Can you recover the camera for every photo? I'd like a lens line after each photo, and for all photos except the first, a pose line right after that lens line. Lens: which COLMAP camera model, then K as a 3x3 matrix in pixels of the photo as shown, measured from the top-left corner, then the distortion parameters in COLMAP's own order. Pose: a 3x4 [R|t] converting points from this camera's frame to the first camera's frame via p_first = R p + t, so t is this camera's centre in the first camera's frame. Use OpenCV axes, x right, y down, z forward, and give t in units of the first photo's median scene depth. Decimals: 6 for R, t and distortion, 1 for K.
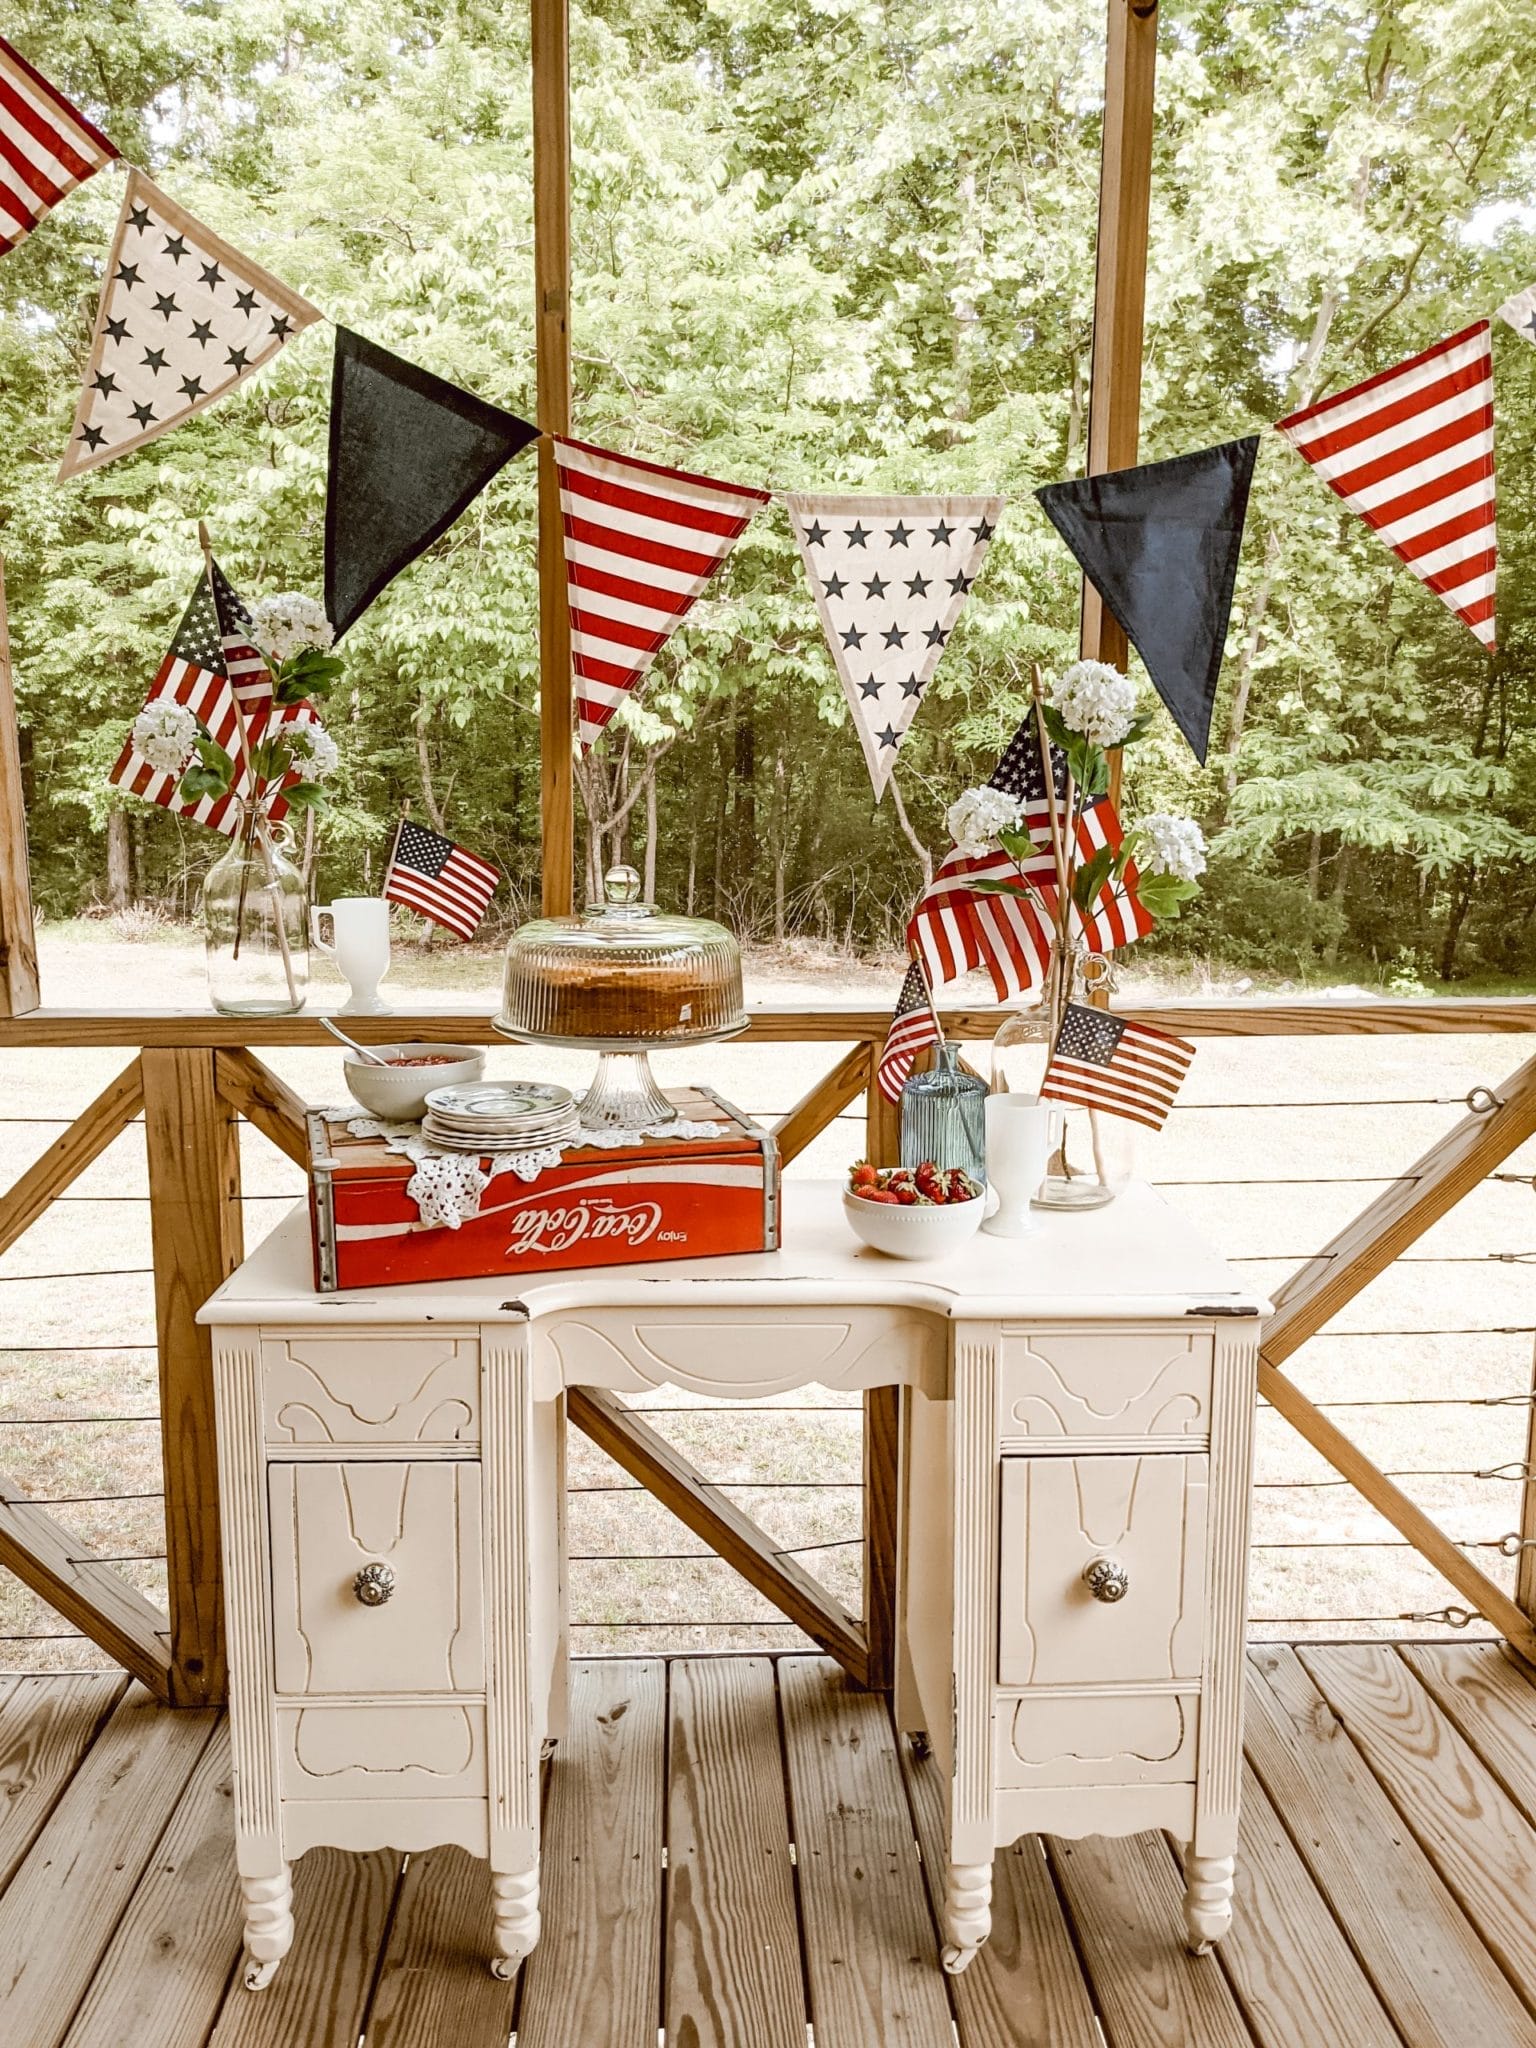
lens RADIAL K [[1662.1, 0, 768.0], [0, 1662.1, 1024.0], [0, 0, 1]] dist [0.066098, -0.098126]
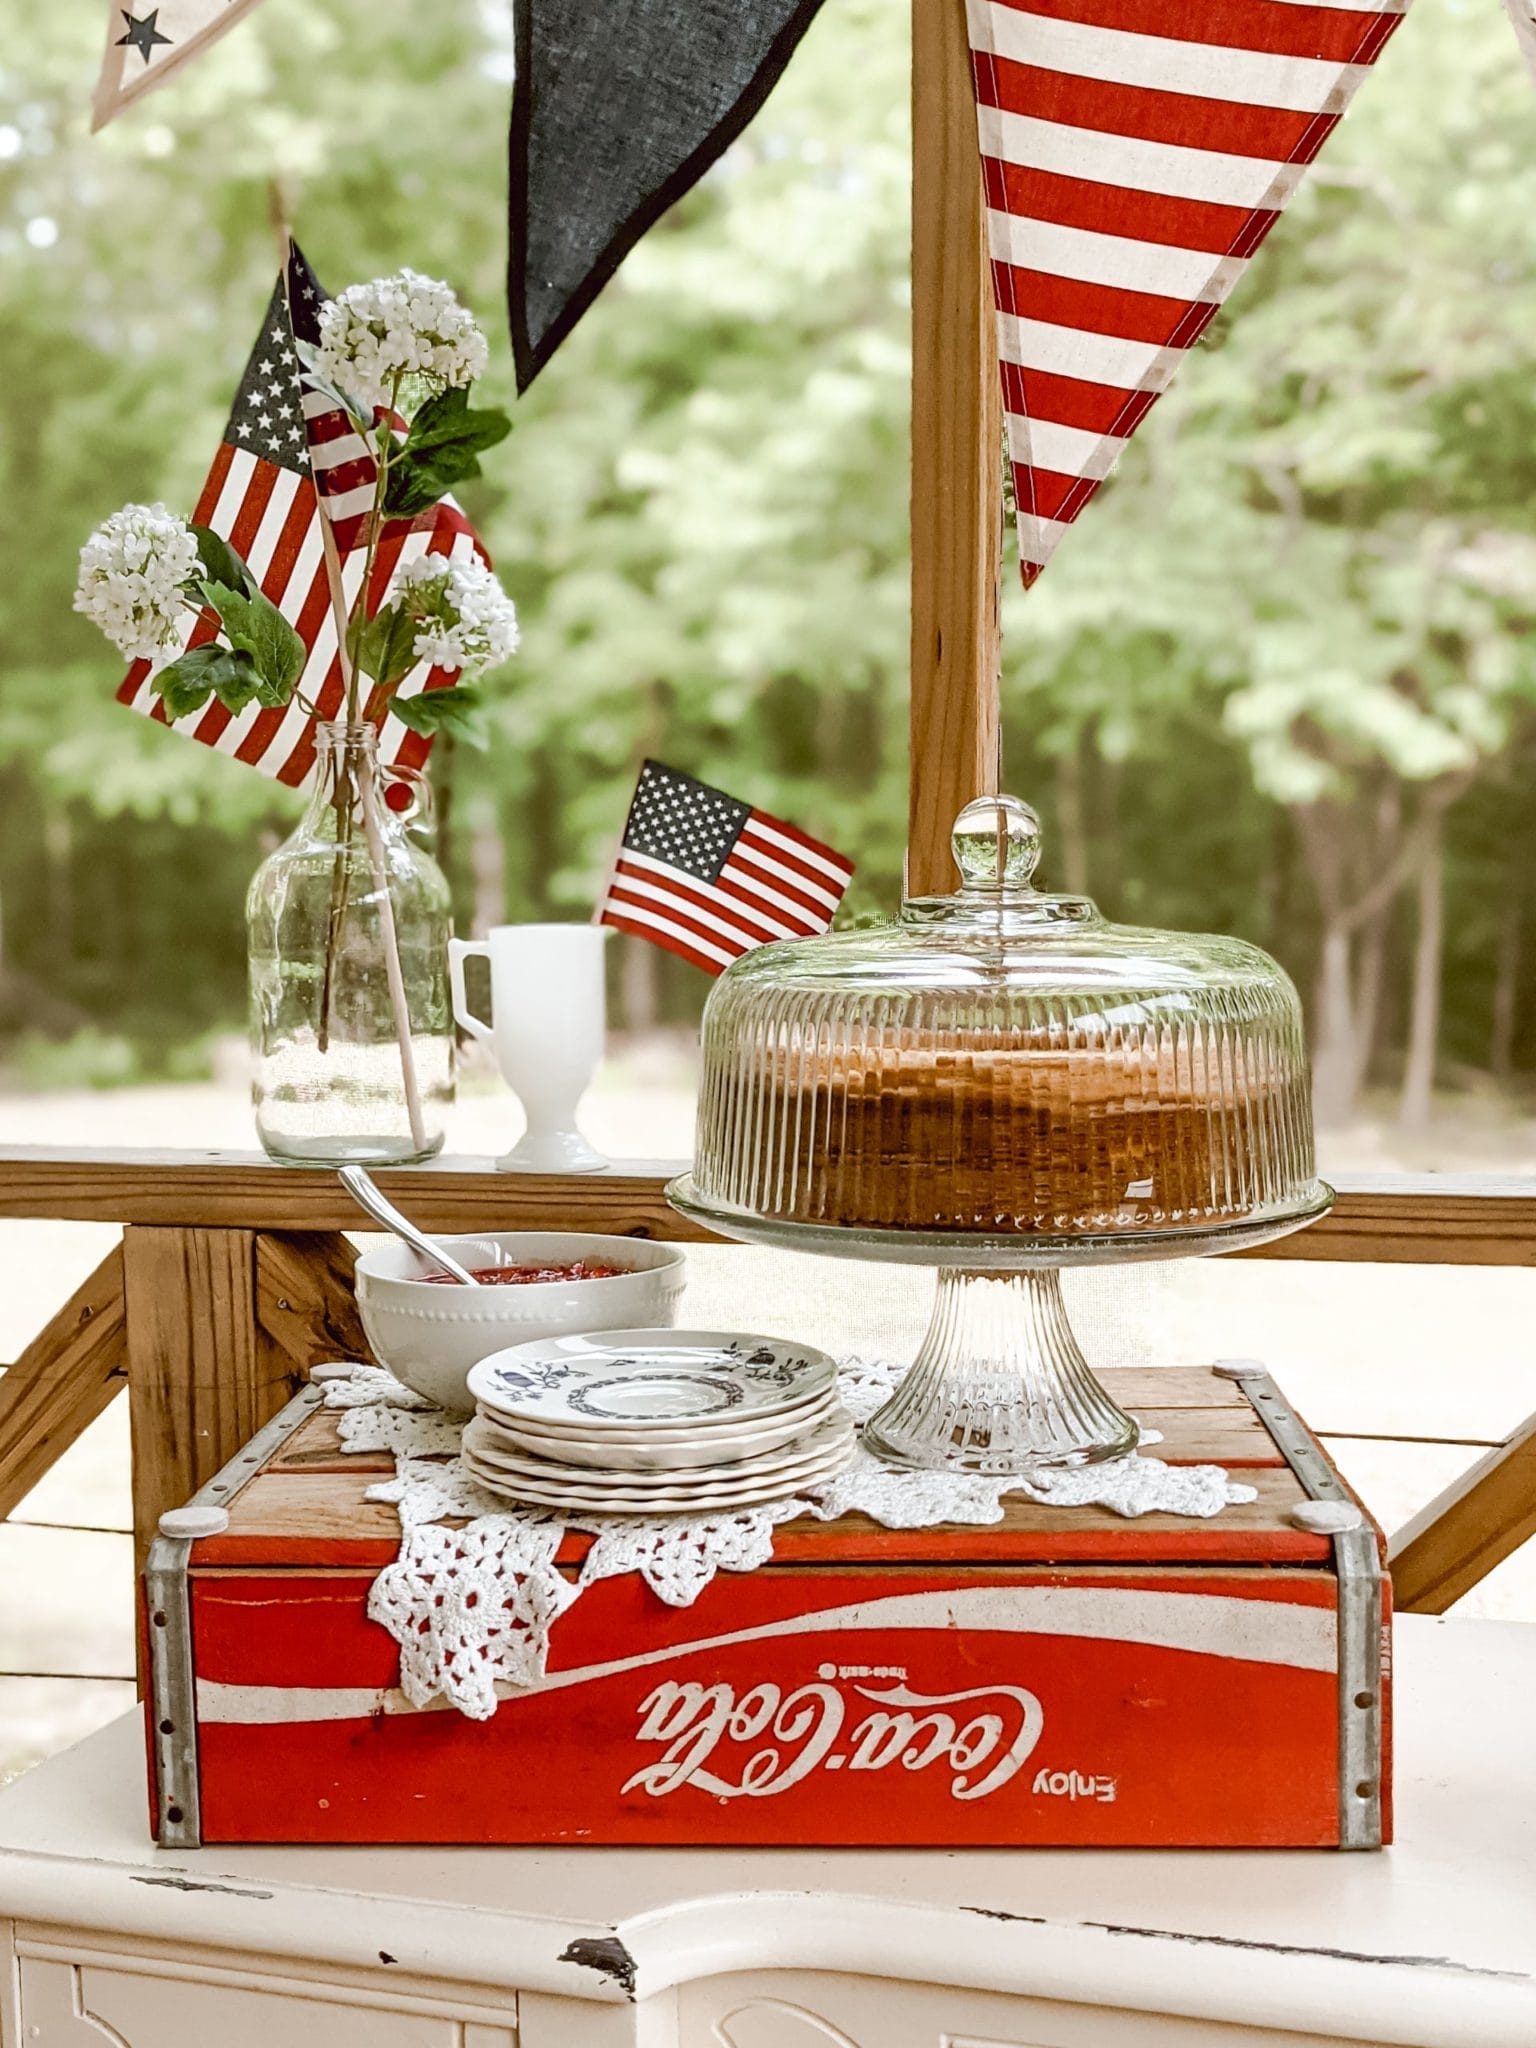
lens RADIAL K [[2497.8, 0, 768.0], [0, 2497.8, 1024.0], [0, 0, 1]] dist [0.149871, -0.555221]
pose [[0.943799, 0.009056, -0.330396, 0.052097], [-0.036444, 0.996381, -0.076795, 0.005616], [0.328505, 0.084520, 0.940713, 0.386894]]
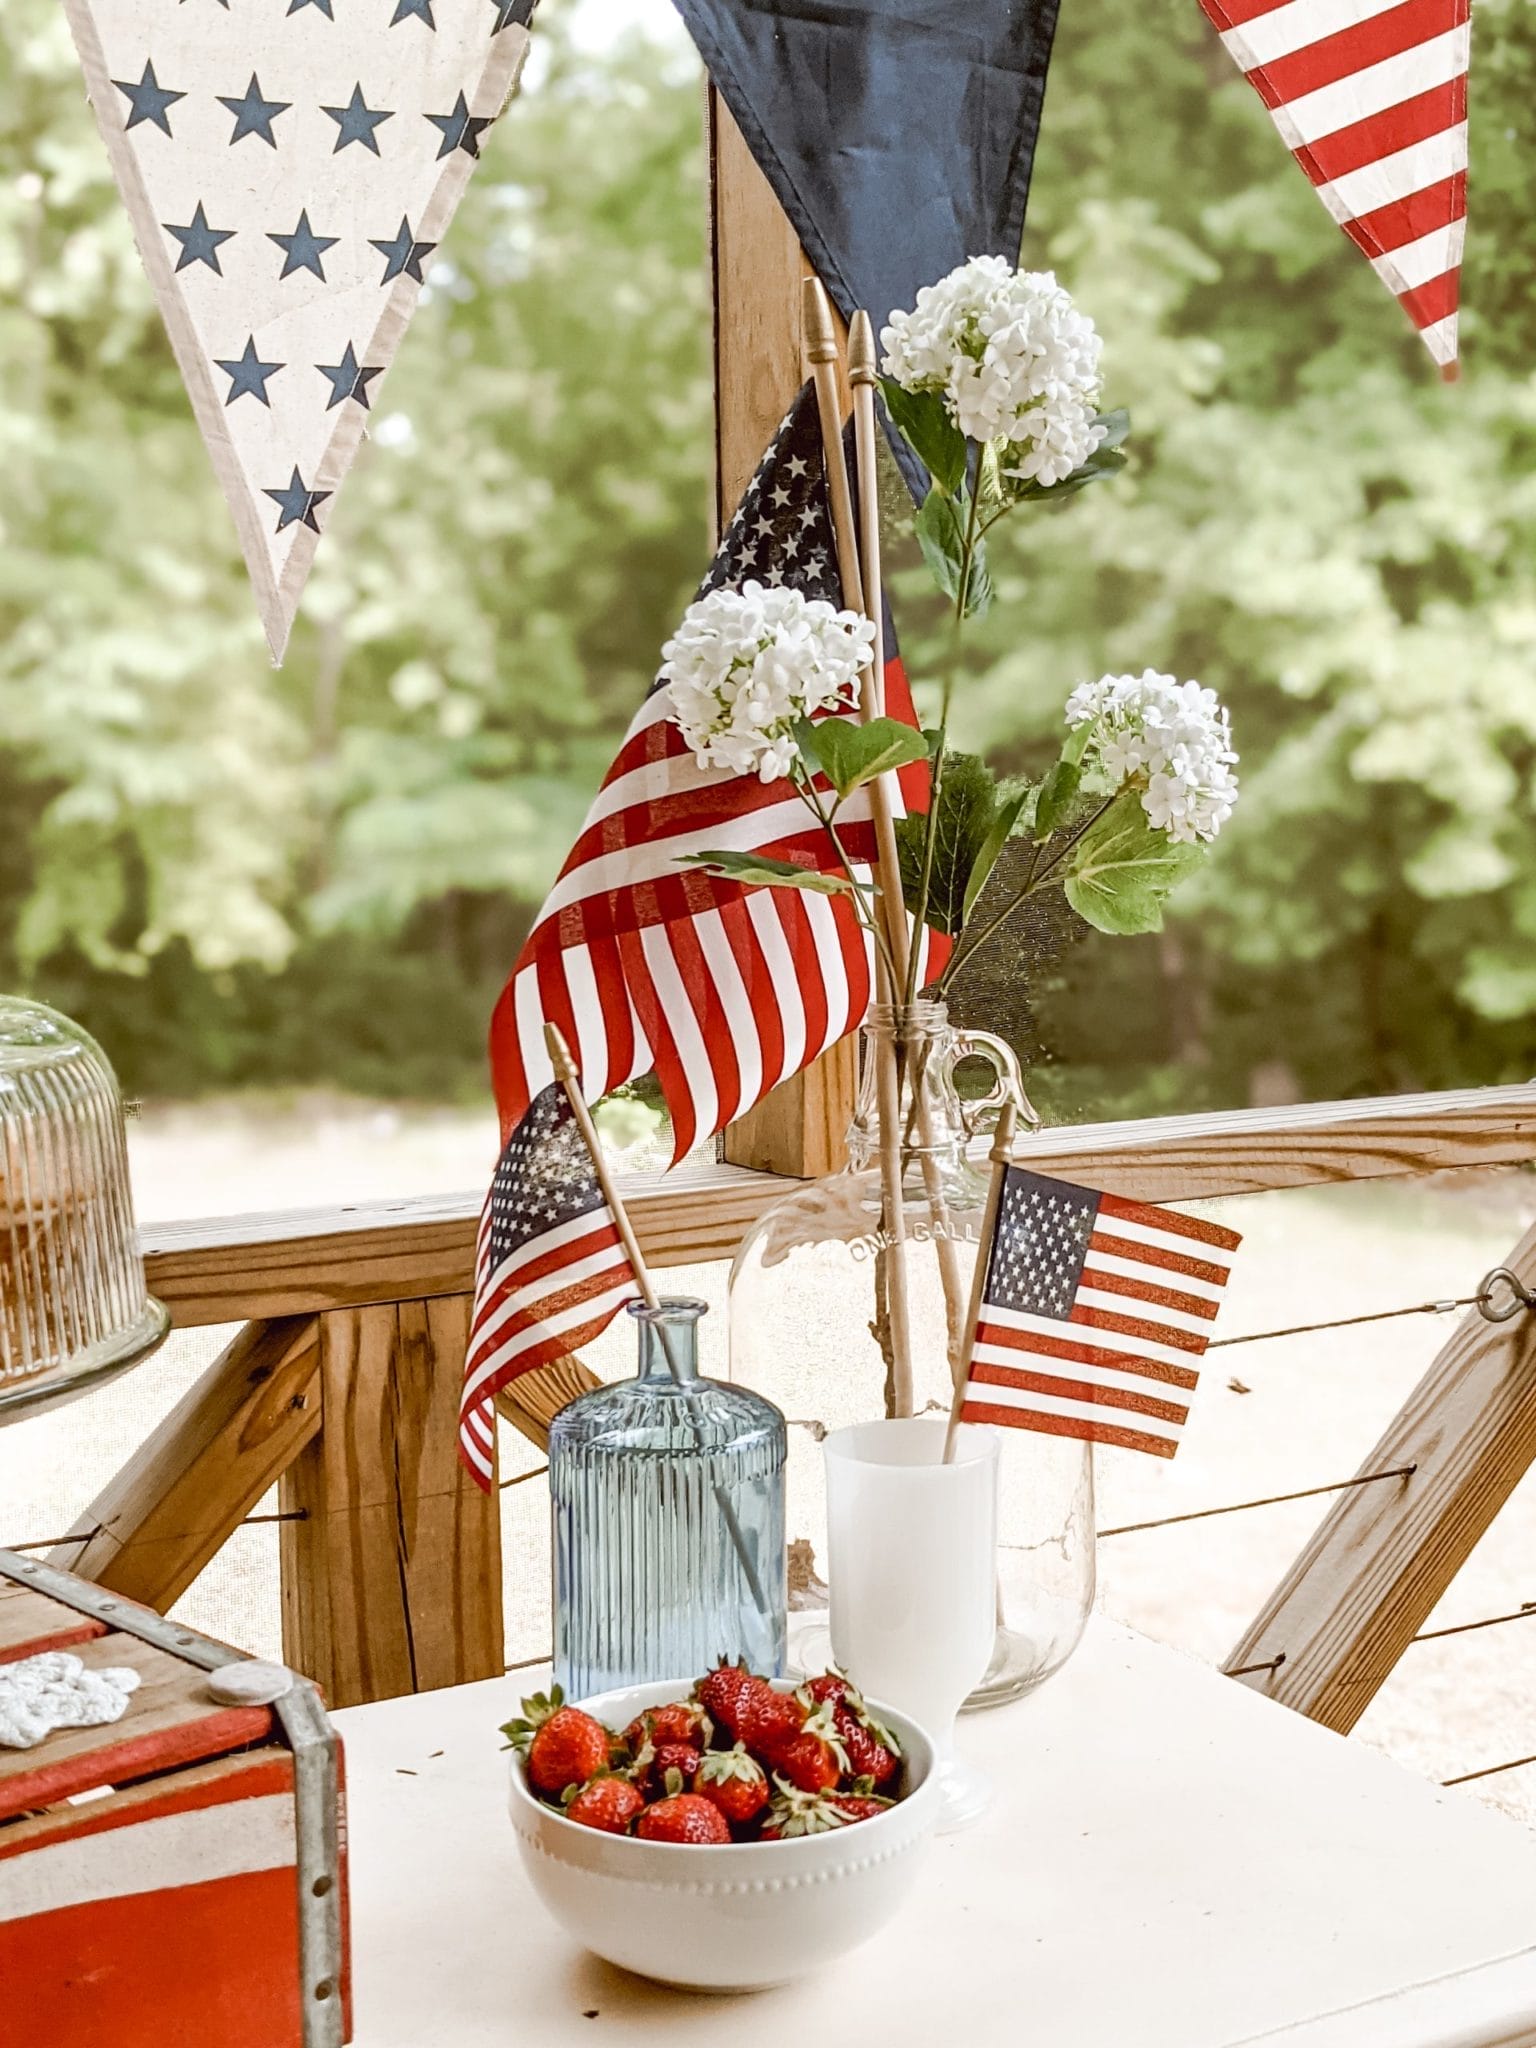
lens RADIAL K [[2565.0, 0, 768.0], [0, 2565.0, 1024.0], [0, 0, 1]] dist [0.190241, -0.565398]
pose [[0.895341, -0.062819, 0.440929, -0.110059], [0.093025, 0.994544, -0.047202, -0.019564], [-0.435559, 0.083279, 0.896300, 0.463796]]
